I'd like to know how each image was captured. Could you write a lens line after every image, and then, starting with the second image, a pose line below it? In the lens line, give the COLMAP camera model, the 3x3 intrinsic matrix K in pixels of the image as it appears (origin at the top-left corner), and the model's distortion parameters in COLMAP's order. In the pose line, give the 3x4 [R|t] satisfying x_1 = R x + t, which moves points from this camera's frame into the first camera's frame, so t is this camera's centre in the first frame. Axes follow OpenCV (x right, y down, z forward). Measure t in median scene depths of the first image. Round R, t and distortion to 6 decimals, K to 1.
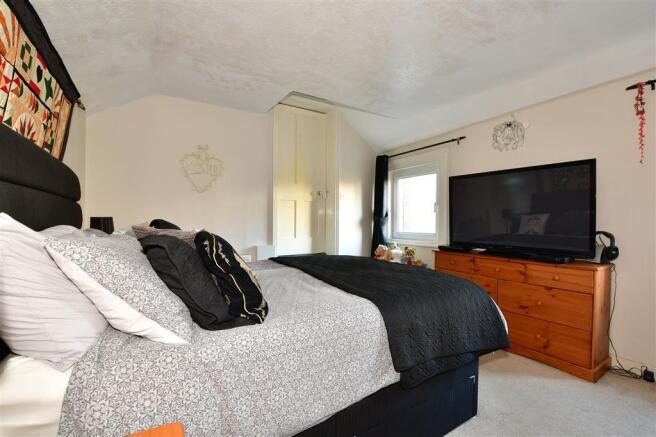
lens RADIAL K [[291.1, 0, 328.0], [0, 291.1, 218.5], [0, 0, 1]] dist [-0.001711, -0.000117]
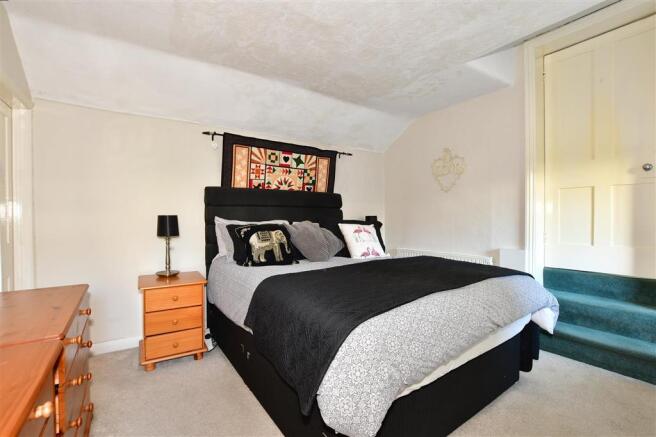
lens RADIAL K [[291.1, 0, 328.0], [0, 291.1, 218.5], [0, 0, 1]] dist [-0.001711, -0.000117]
pose [[0.062039, 0.008487, -0.998038, 0.619104], [0.009295, 0.999916, 0.009080, -0.004822], [0.998030, -0.009840, 0.061955, 0.495829]]
